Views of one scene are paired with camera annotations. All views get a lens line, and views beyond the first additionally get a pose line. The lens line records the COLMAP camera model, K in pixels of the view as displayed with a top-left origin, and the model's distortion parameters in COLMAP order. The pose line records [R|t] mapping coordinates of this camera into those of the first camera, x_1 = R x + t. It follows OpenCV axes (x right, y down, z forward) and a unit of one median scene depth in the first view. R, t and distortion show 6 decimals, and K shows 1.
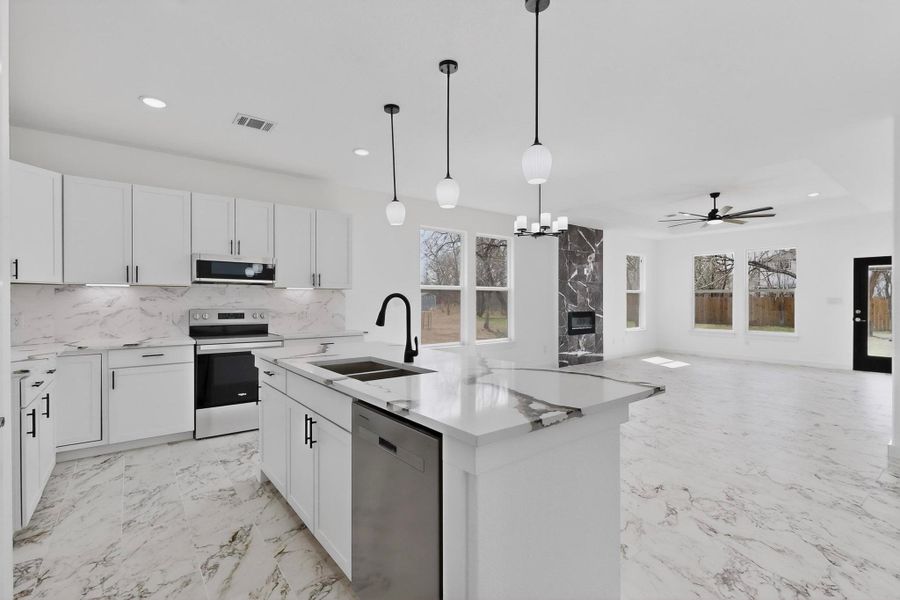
lens RADIAL K [[414.1, 0, 452.6], [0, 414.1, 302.3], [0, 0, 1]] dist [-0.000508, -0.000189]
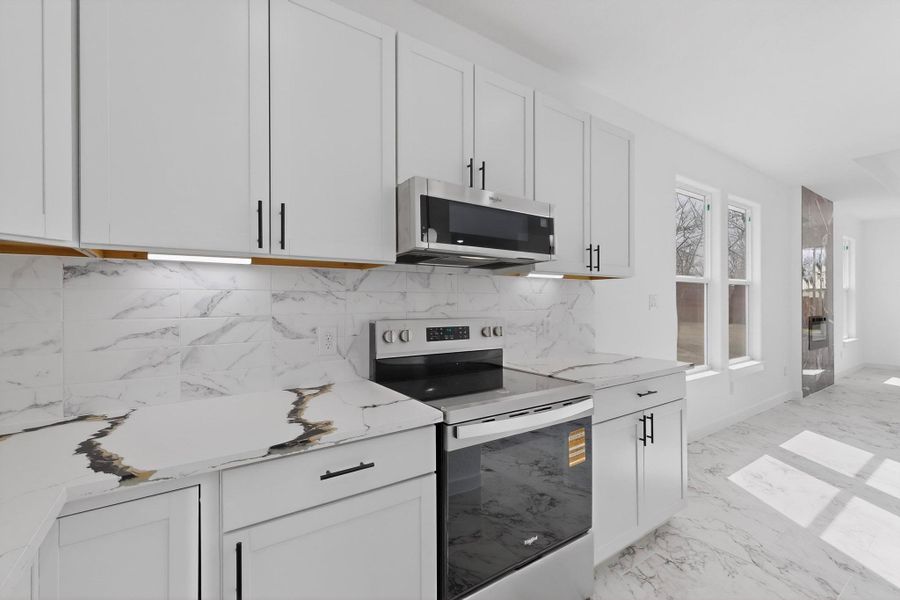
lens RADIAL K [[390.2, 0, 451.1], [0, 390.2, 302.1], [0, 0, 1]] dist [-0.000448, -0.000249]
pose [[0.998272, -0.002601, -0.058708, -0.553458], [0.002450, 0.999993, -0.002651, -0.000801], [0.058715, 0.002502, 0.998272, 0.622274]]
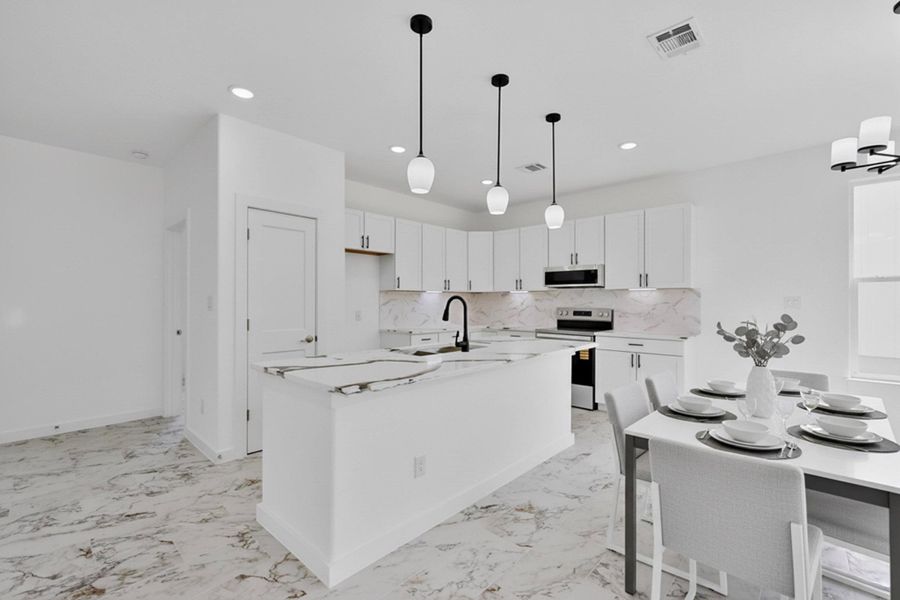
lens RADIAL K [[390.2, 0, 451.1], [0, 390.2, 302.1], [0, 0, 1]] dist [-0.000448, -0.000249]
pose [[0.155368, 0.002533, -0.987853, 0.620041], [-0.003139, 0.999993, 0.002071, -0.002981], [0.987852, 0.002779, 0.155375, 0.466967]]
